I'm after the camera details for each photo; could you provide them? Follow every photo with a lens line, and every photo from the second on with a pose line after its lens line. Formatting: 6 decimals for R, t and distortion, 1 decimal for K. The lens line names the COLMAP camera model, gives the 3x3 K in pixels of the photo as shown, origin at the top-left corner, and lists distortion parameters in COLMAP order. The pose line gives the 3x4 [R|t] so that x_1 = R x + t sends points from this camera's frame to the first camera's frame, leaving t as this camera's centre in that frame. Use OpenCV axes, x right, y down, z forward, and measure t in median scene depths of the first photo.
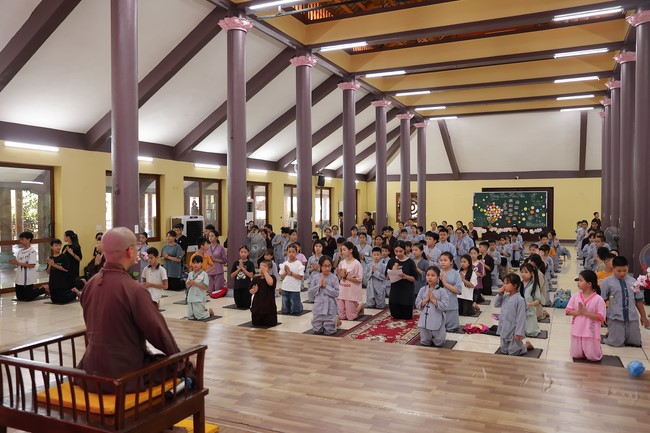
lens RADIAL K [[513.6, 0, 326.3], [0, 513.6, 221.3], [0, 0, 1]] dist [-0.079798, 0.106171]
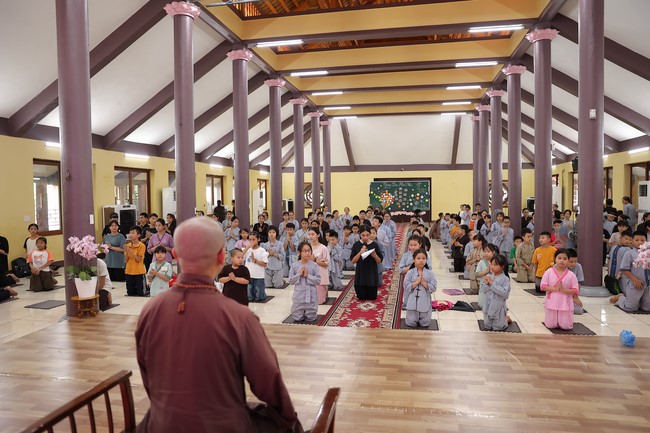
lens RADIAL K [[434.1, 0, 325.0], [0, 434.1, 216.5], [0, 0, 1]] dist [-0.109674, 0.084681]
pose [[0.971540, -0.019372, 0.236082, -0.077812], [0.014787, 0.999666, 0.021174, 0.000400], [-0.236414, -0.017080, 0.971502, 0.091746]]
